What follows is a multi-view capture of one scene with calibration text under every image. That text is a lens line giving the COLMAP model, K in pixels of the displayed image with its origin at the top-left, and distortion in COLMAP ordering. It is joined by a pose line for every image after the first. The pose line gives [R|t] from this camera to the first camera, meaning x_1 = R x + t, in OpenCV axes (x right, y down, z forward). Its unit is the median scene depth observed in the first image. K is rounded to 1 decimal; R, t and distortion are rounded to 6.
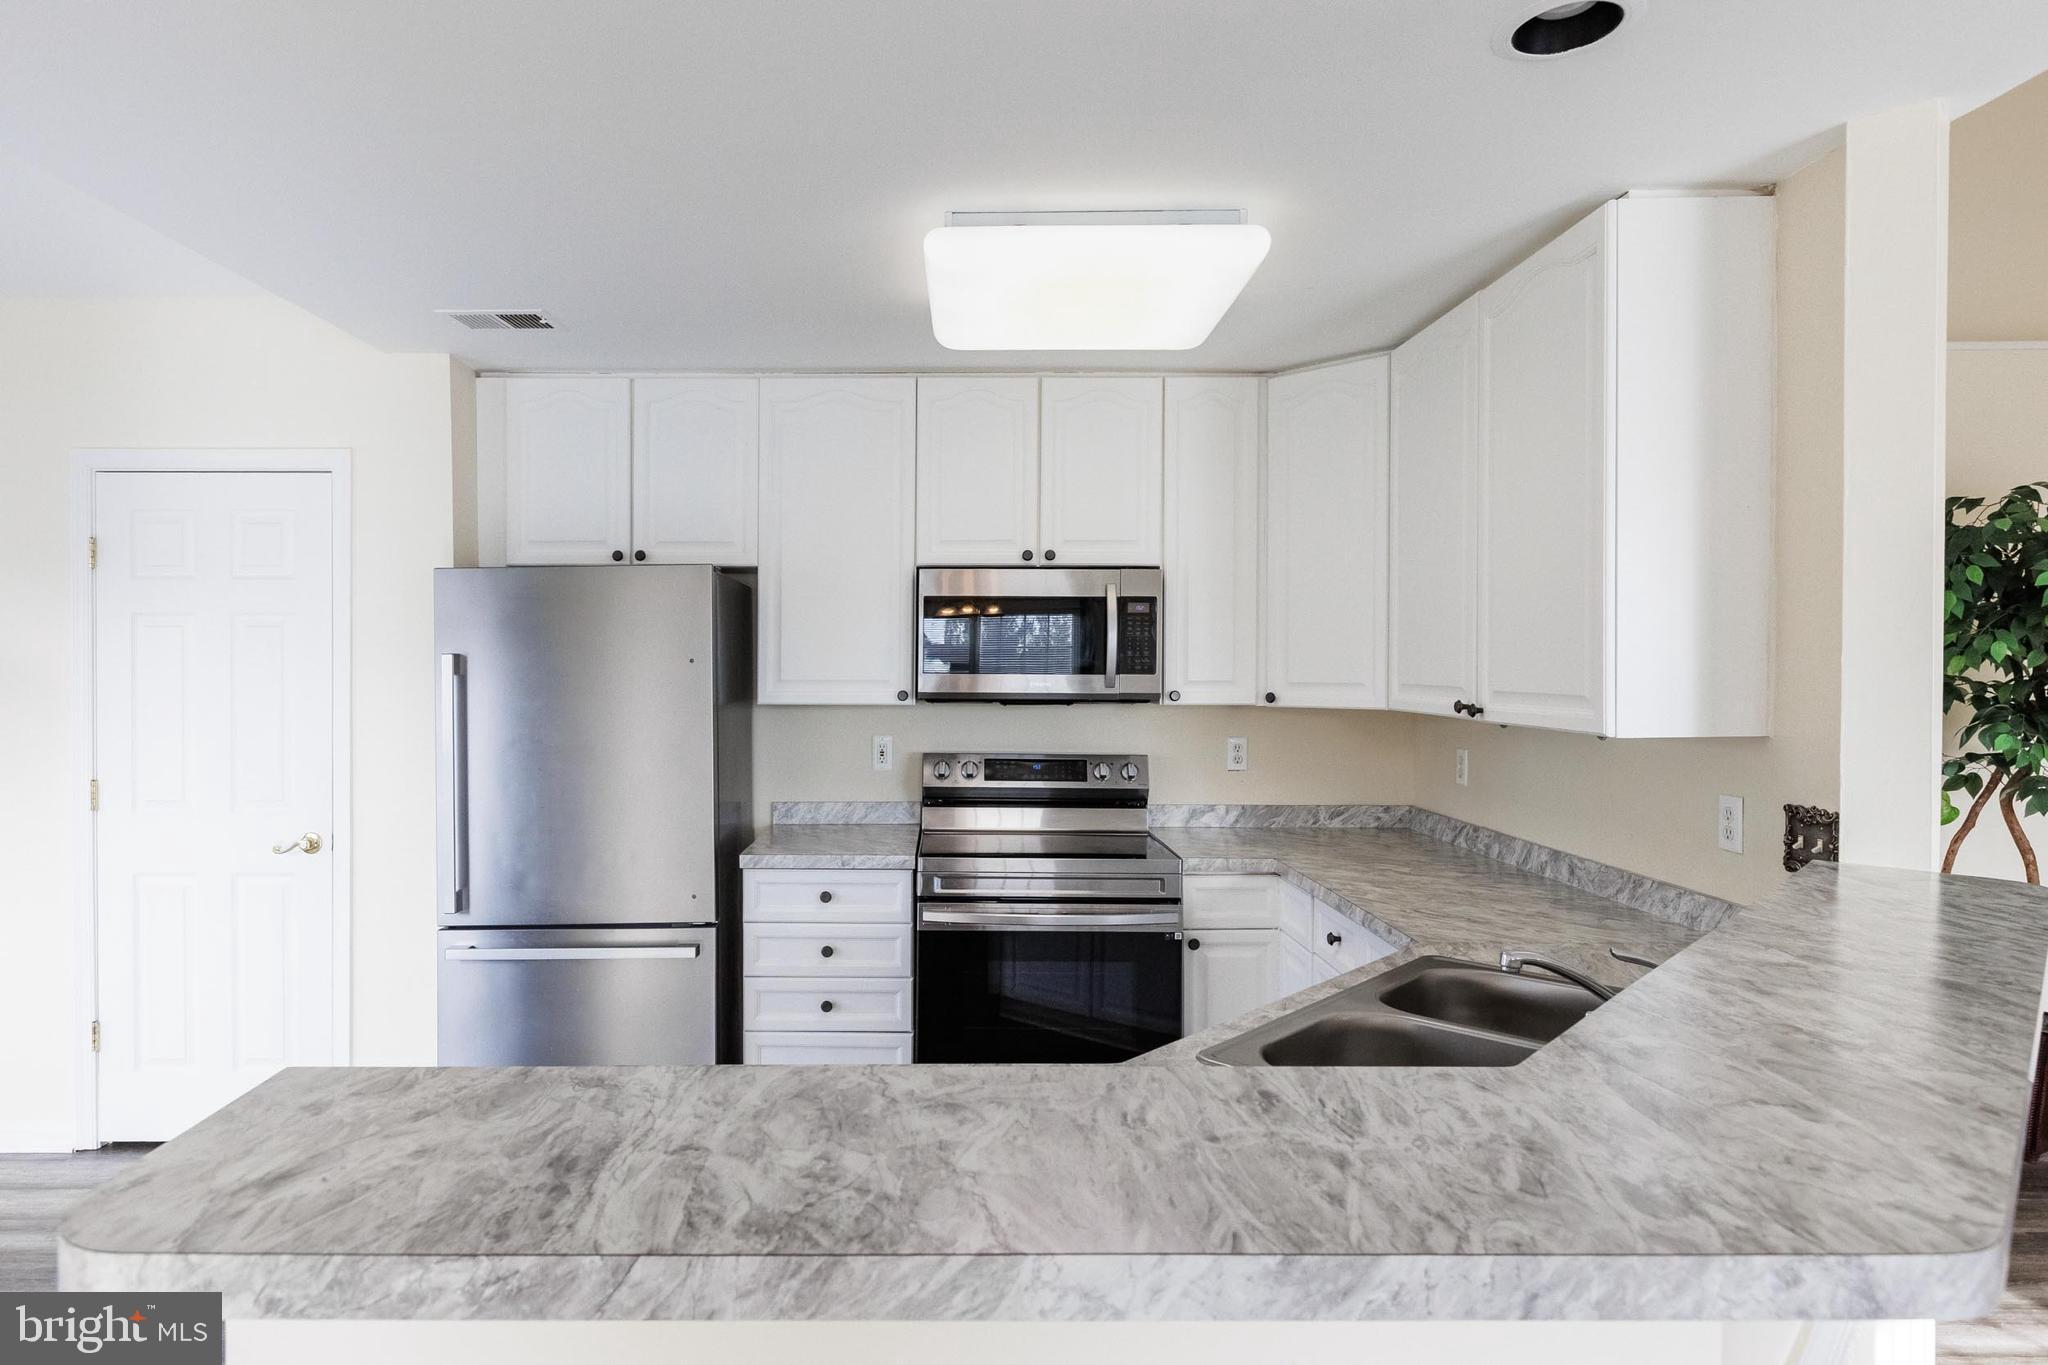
lens RADIAL K [[1171.7, 0, 924.7], [0, 1171.7, 681.4], [0, 0, 1]] dist [0.001961, -0.002360]
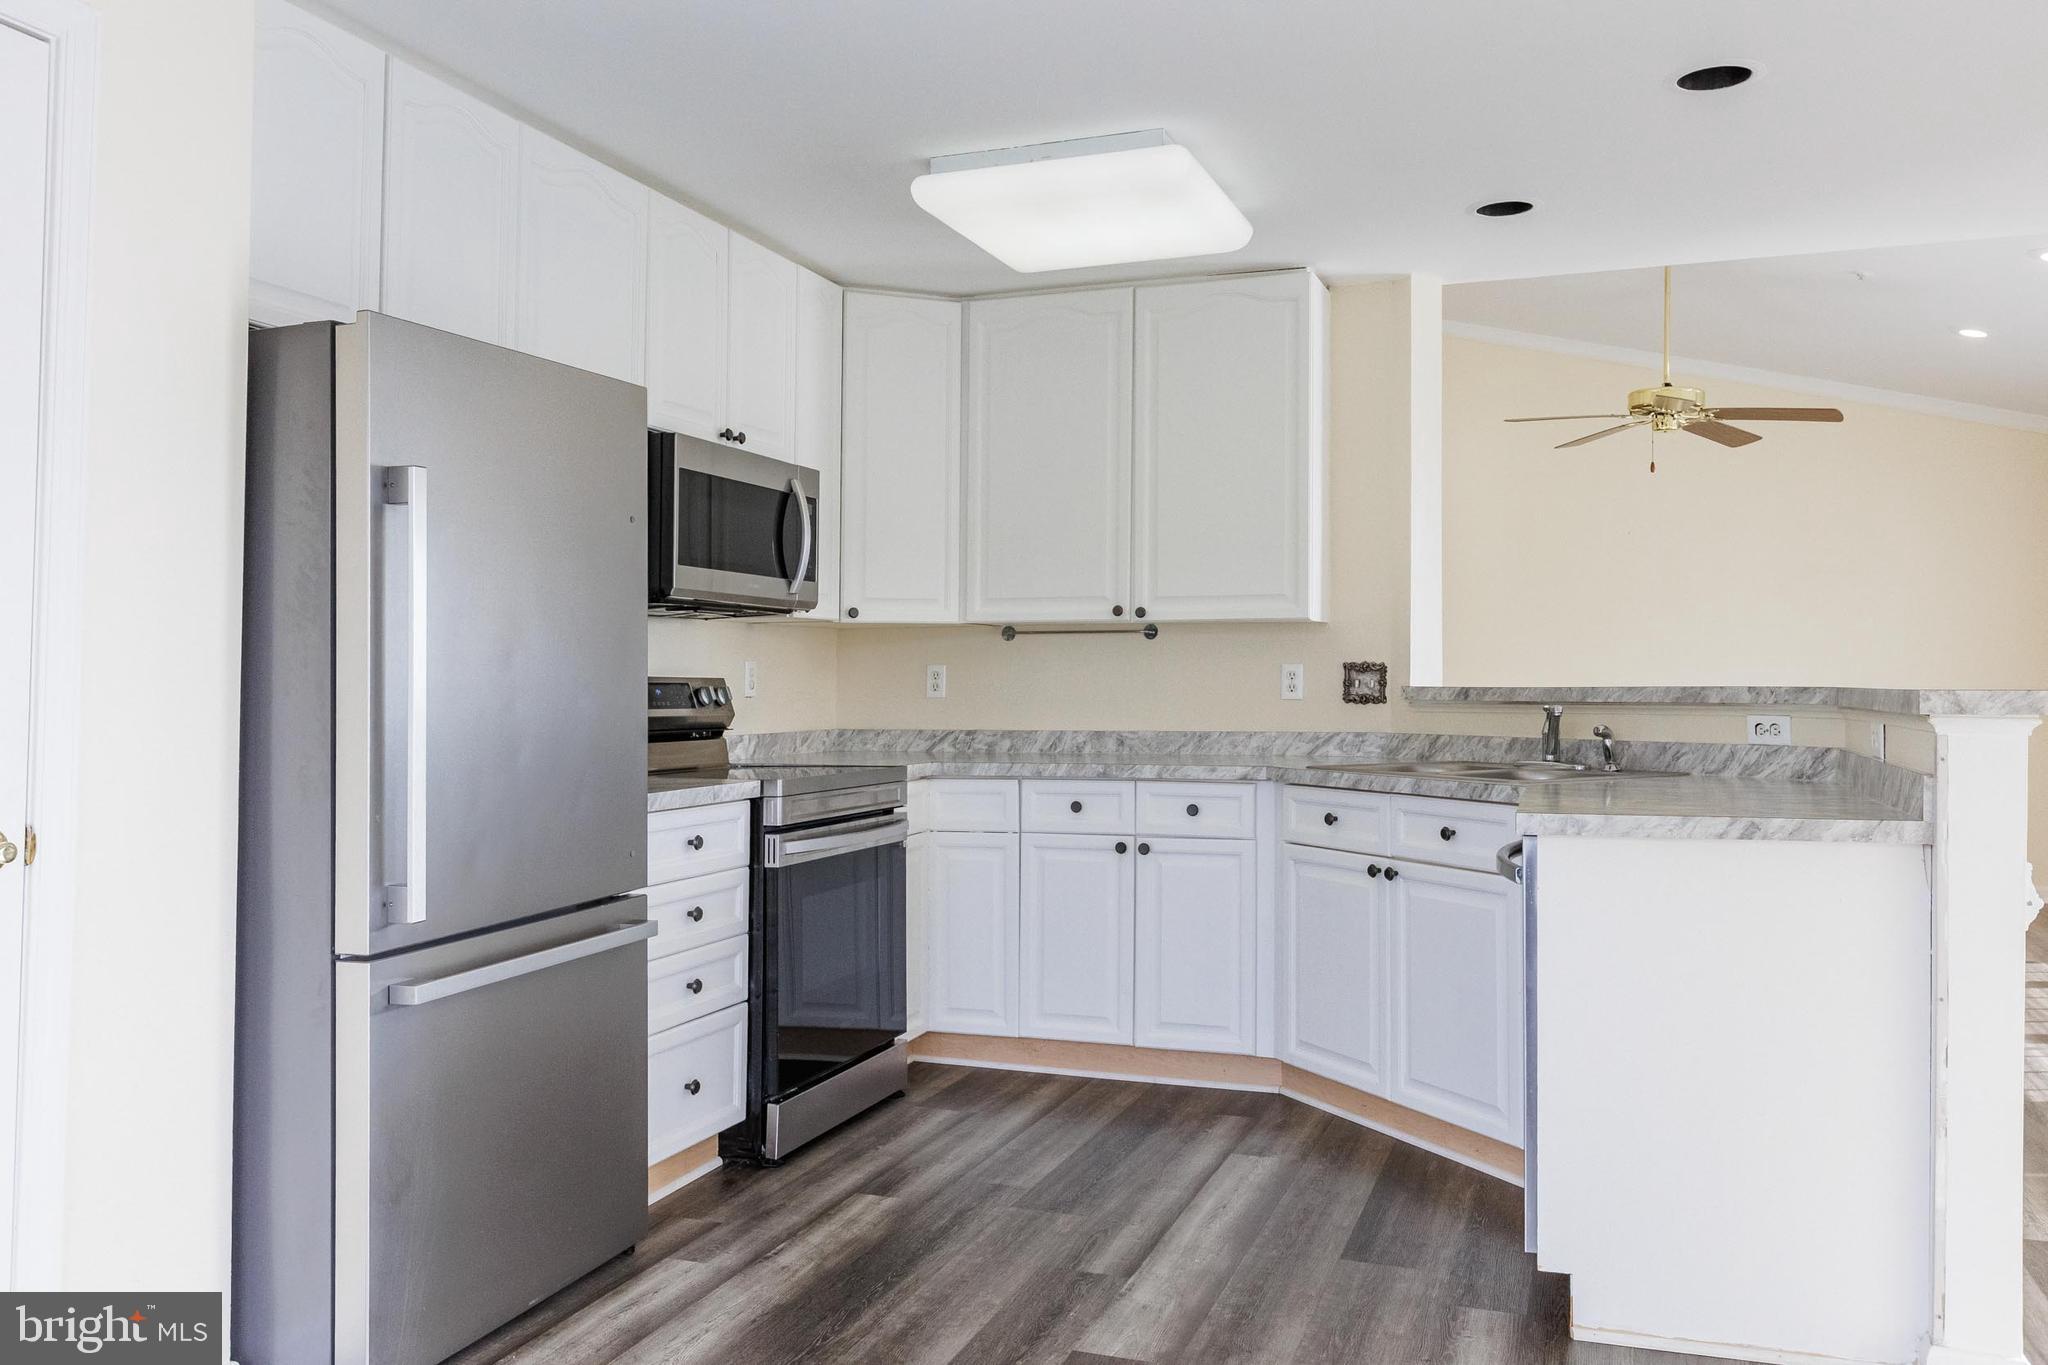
lens RADIAL K [[1636.6, 0, 1023.4], [0, 1636.6, 645.8], [0, 0, 1]] dist [0.004348, 0.001232]
pose [[0.312123, 0.022171, 0.949783, -1.062387], [0.020256, 0.999345, -0.029985, 0.093758], [-0.949826, 0.028598, 0.311469, 0.470730]]
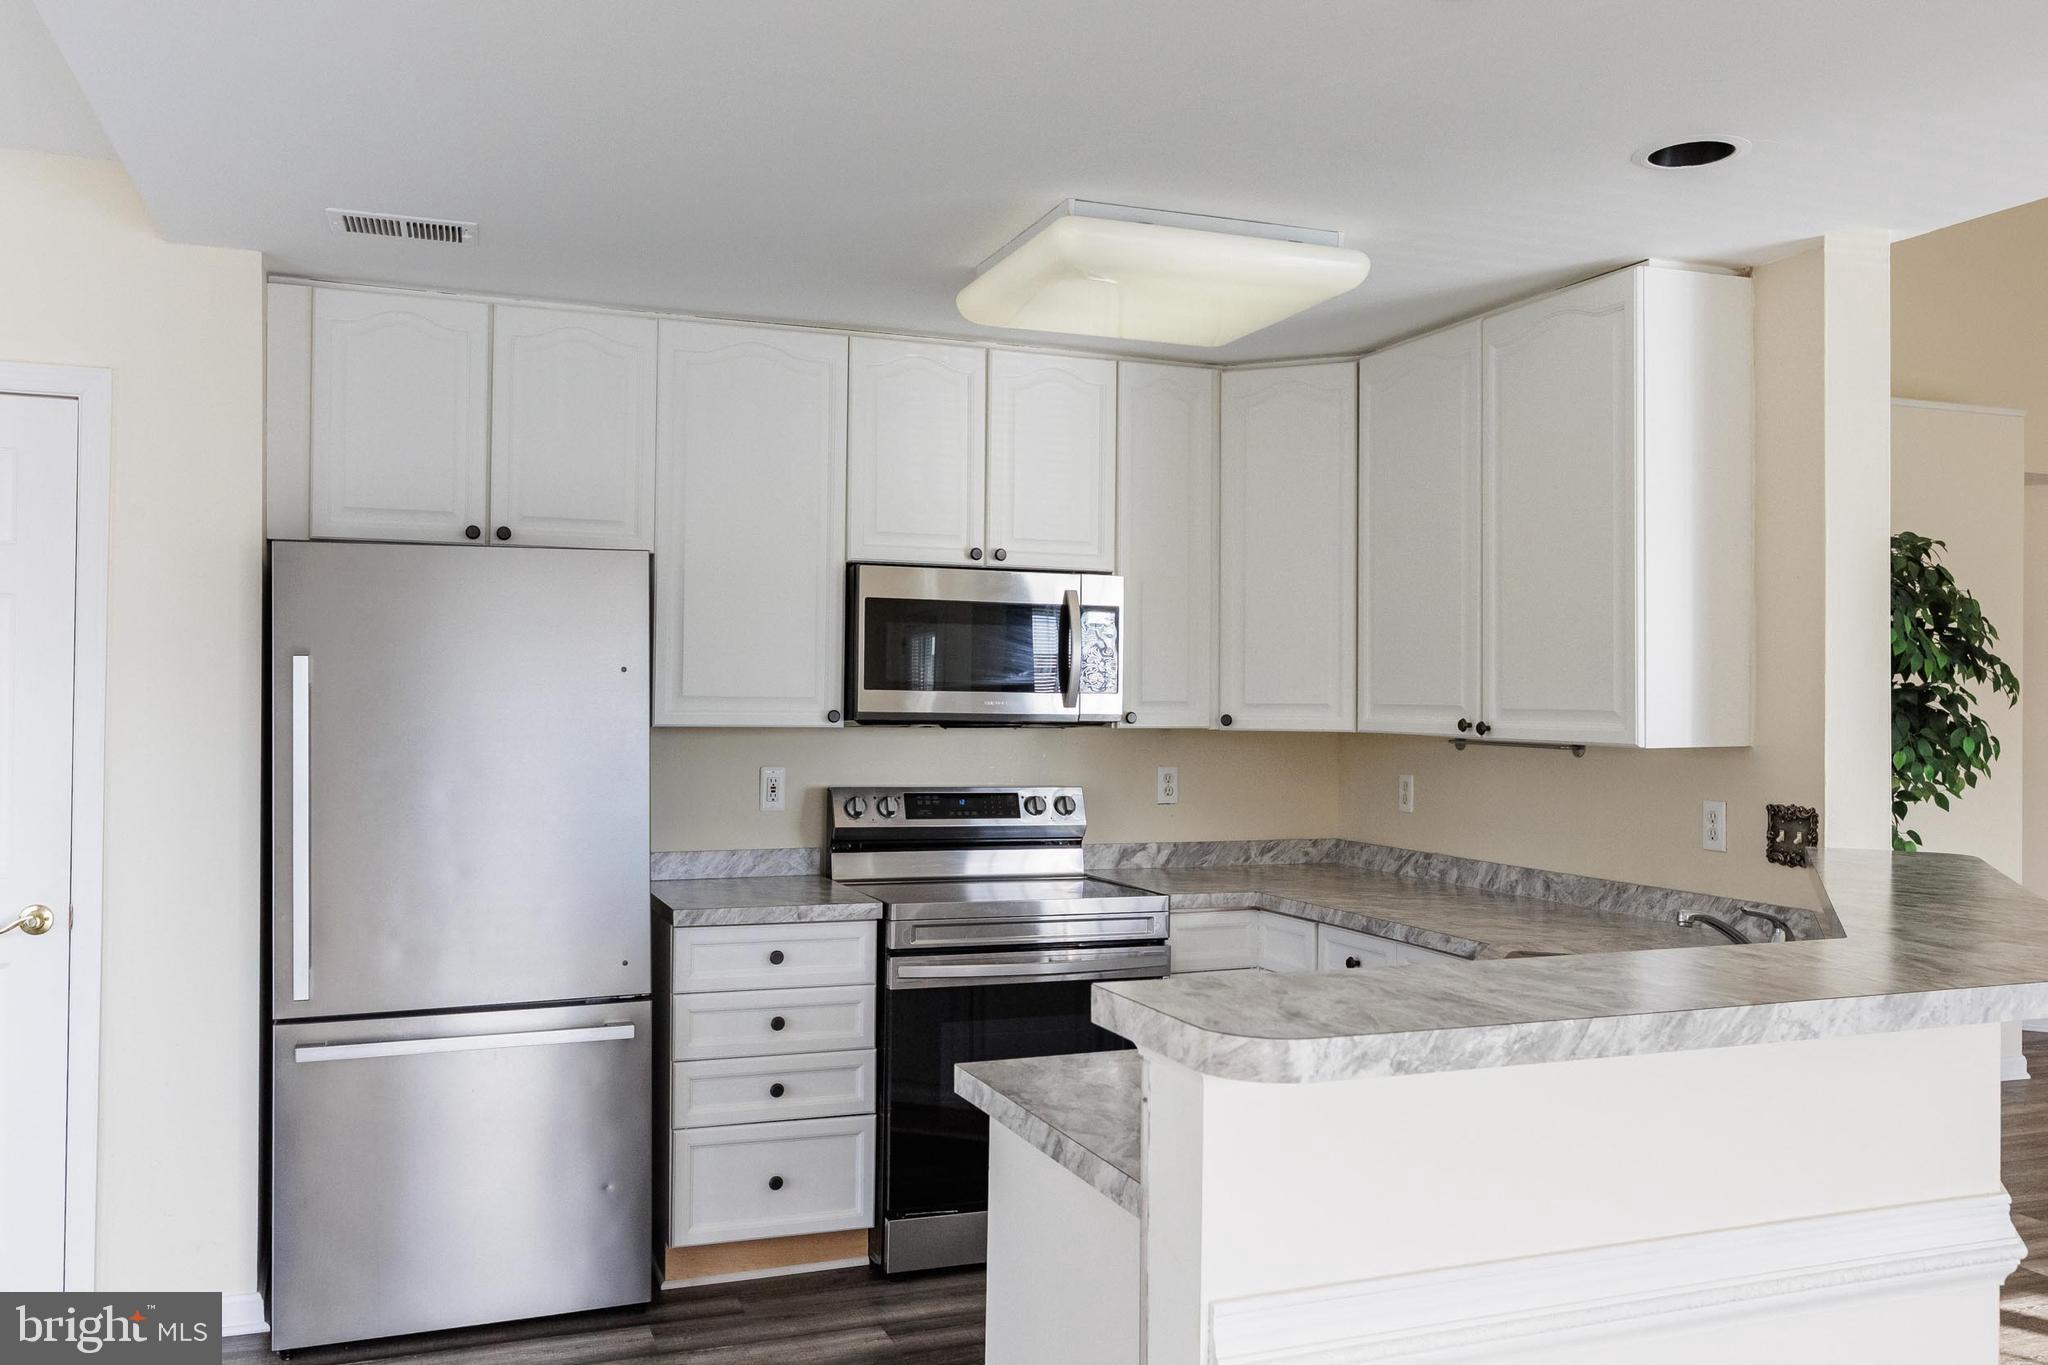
lens RADIAL K [[1688.7, 0, 1024.0], [0, 1688.7, 682.5], [0, 0, 1]] dist [-0.010987, 0.004090]
pose [[0.926389, 0.012971, 0.376345, -0.379584], [-0.004049, 0.999692, -0.024487, 0.018771], [-0.376547, 0.021160, 0.926156, -0.176009]]
